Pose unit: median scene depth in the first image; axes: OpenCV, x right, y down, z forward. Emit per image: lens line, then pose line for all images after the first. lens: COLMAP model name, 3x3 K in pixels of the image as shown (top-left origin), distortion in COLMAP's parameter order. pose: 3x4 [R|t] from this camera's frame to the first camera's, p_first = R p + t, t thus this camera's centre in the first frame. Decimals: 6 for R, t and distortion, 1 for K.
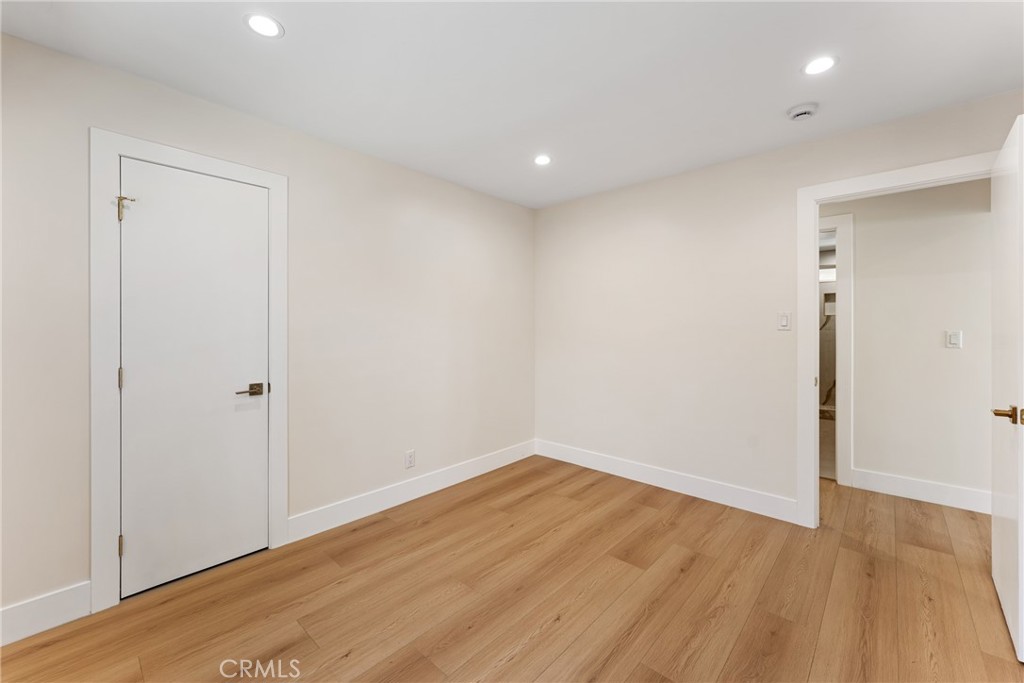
lens RADIAL K [[410.7, 0, 510.8], [0, 410.7, 340.1], [0, 0, 1]] dist [0.001895, 0.000143]
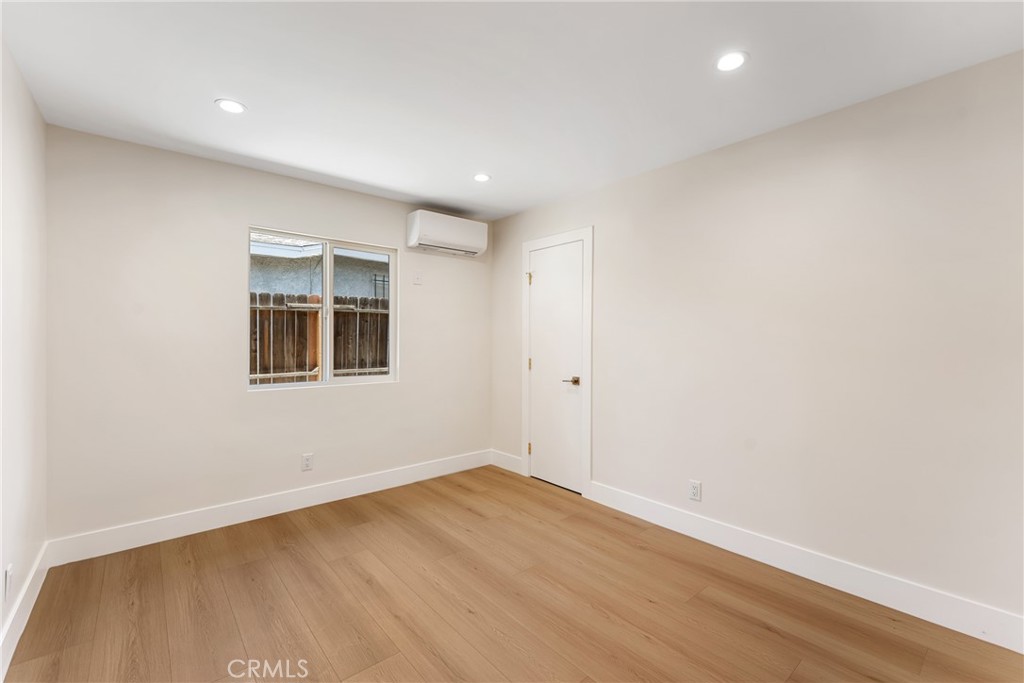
lens RADIAL K [[445.9, 0, 512.0], [0, 445.9, 341.5], [0, 0, 1]] dist [0.000655, 0.000090]
pose [[-0.134318, 0.006060, -0.990920, 1.003941], [-0.027298, 0.999579, 0.009814, -0.029074], [0.990562, 0.028369, -0.134096, 1.005065]]
